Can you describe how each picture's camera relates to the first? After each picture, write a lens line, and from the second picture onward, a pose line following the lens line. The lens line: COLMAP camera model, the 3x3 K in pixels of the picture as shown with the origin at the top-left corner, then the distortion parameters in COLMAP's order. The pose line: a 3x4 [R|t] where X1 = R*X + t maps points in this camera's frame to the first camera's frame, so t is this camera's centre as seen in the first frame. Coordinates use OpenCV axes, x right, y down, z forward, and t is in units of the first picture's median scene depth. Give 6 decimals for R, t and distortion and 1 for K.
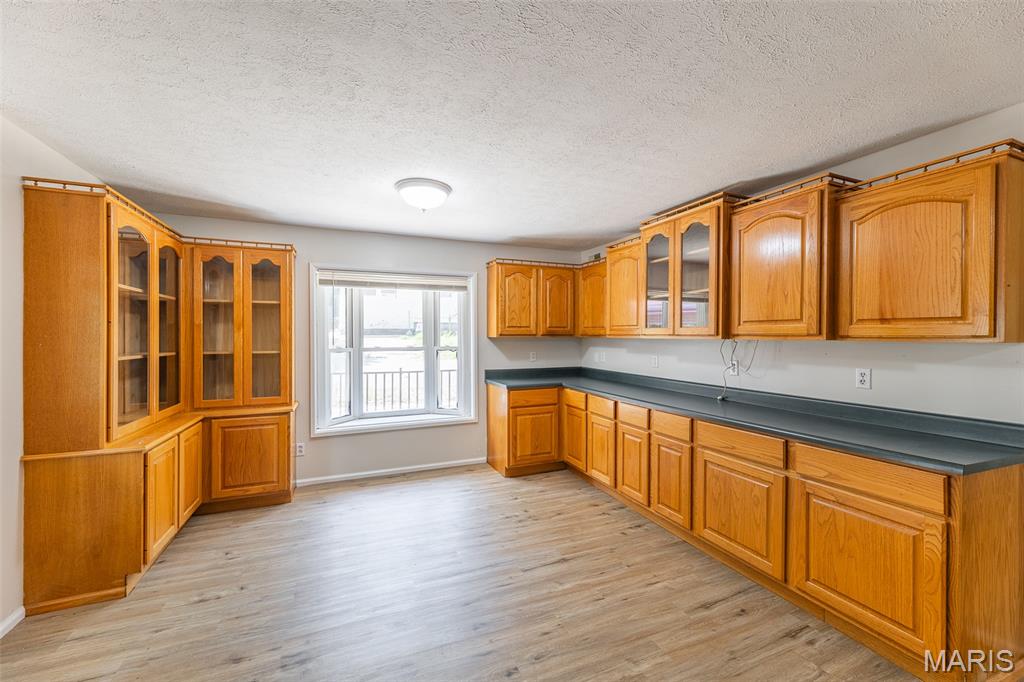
lens RADIAL K [[408.4, 0, 511.0], [0, 408.4, 338.2], [0, 0, 1]] dist [0.001959, 0.000383]
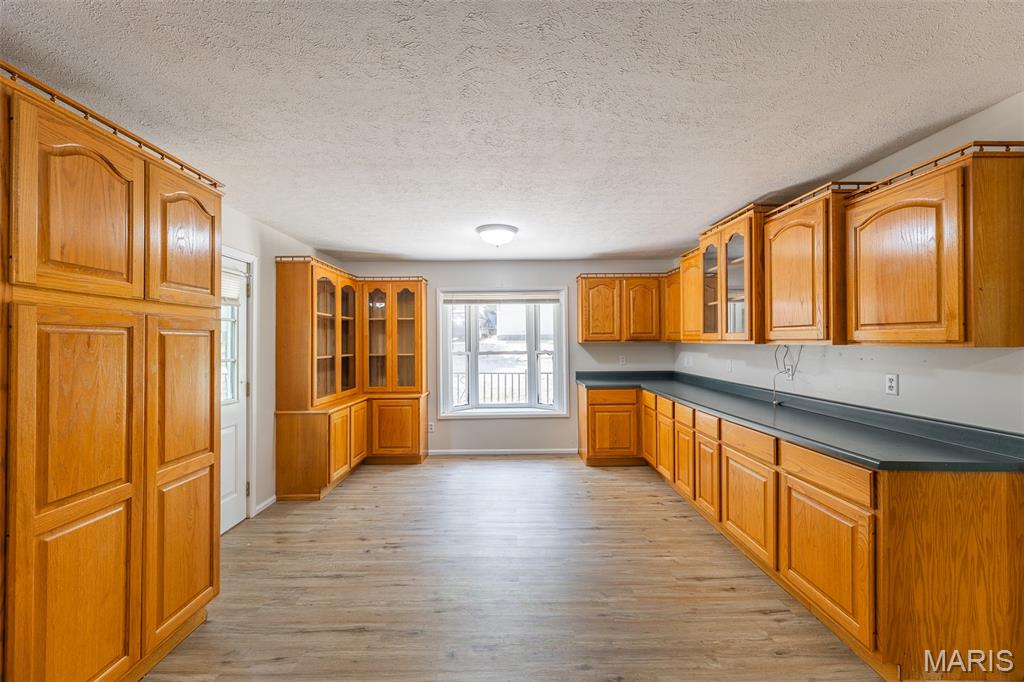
lens RADIAL K [[408.4, 0, 511.0], [0, 408.4, 338.2], [0, 0, 1]] dist [0.001959, 0.000383]
pose [[0.925533, -0.009469, -0.378548, 0.288274], [0.004991, 0.999906, -0.012808, -0.002080], [0.378633, 0.009965, 0.925493, -0.174411]]
